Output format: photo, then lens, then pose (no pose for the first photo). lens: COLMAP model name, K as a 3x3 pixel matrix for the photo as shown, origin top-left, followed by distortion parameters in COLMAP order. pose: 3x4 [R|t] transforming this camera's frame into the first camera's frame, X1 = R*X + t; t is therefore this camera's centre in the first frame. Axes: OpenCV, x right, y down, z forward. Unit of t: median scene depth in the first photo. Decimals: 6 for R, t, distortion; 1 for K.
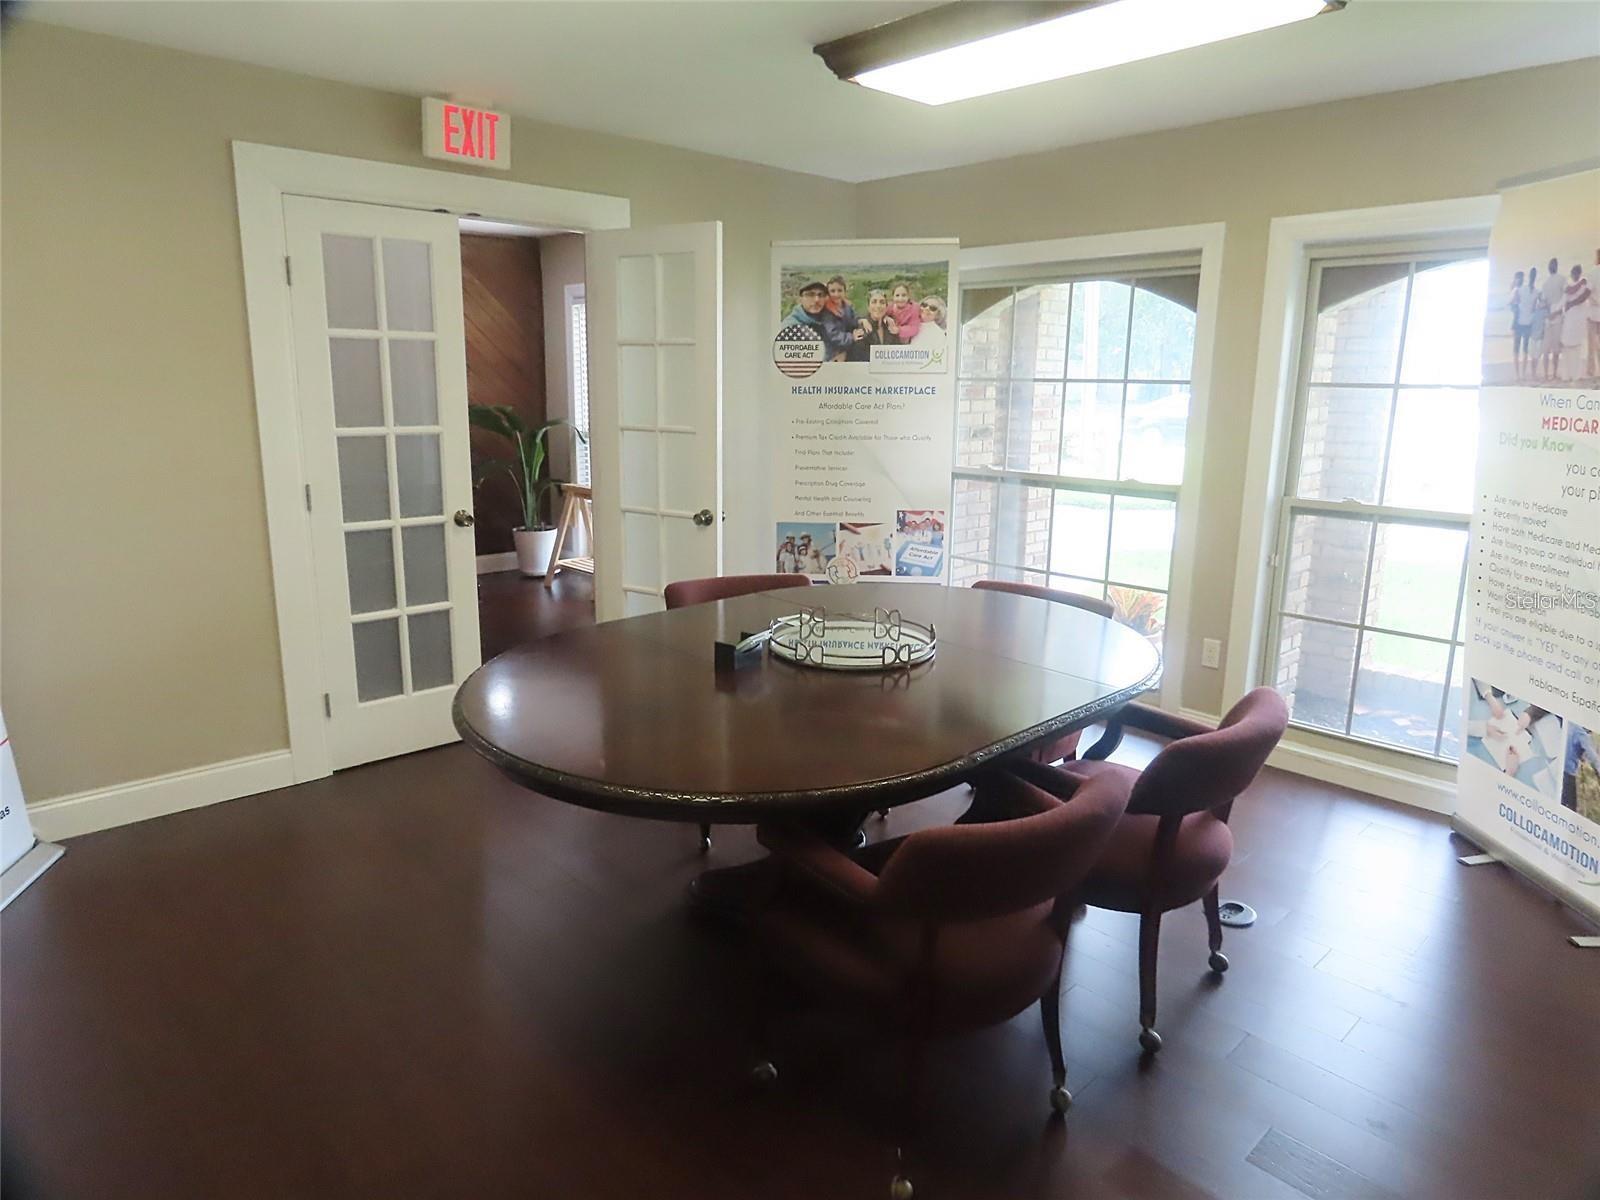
lens RADIAL K [[996.6, 0, 786.4], [0, 996.6, 599.8], [0, 0, 1]] dist [0.006664, -0.003264]
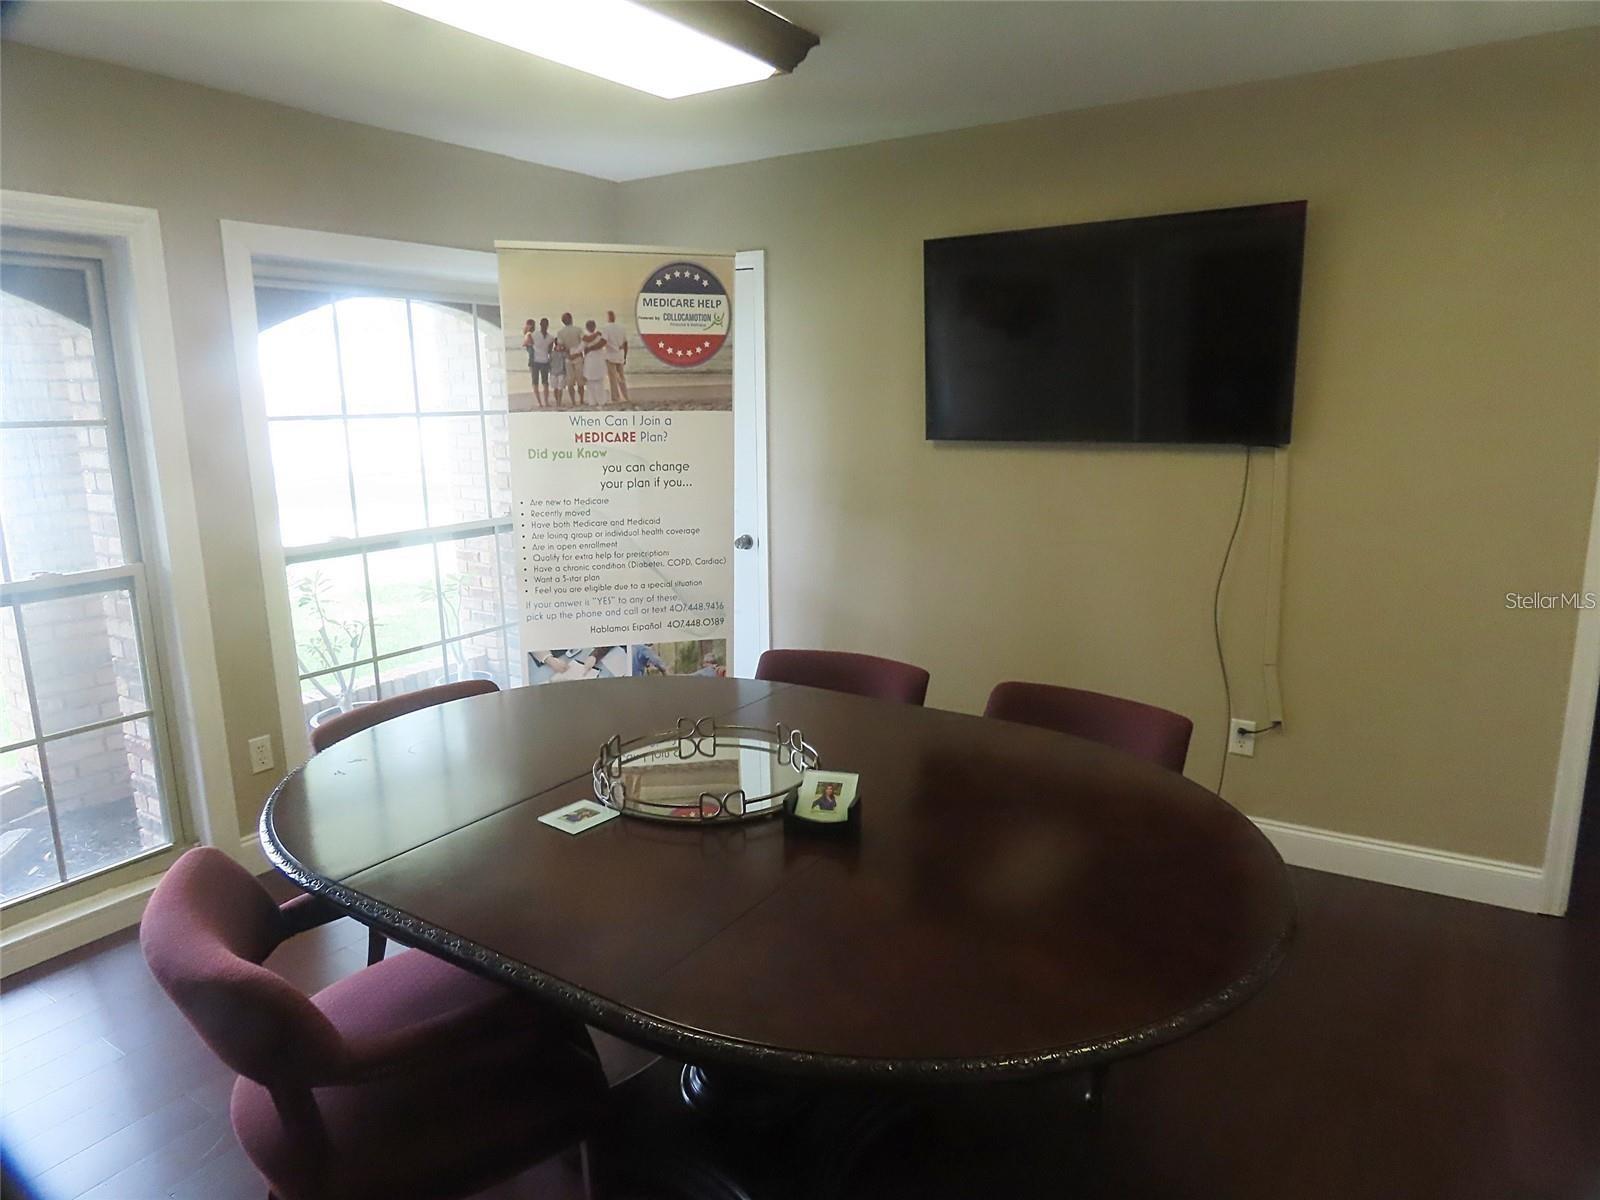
lens RADIAL K [[996.6, 0, 783.5], [0, 996.6, 595.9], [0, 0, 1]] dist [0.006664, -0.003264]
pose [[-0.233594, -0.190989, 0.953392, -0.594623], [0.230912, 0.941572, 0.245197, -0.240292], [-0.944518, 0.277426, -0.175844, 1.032168]]
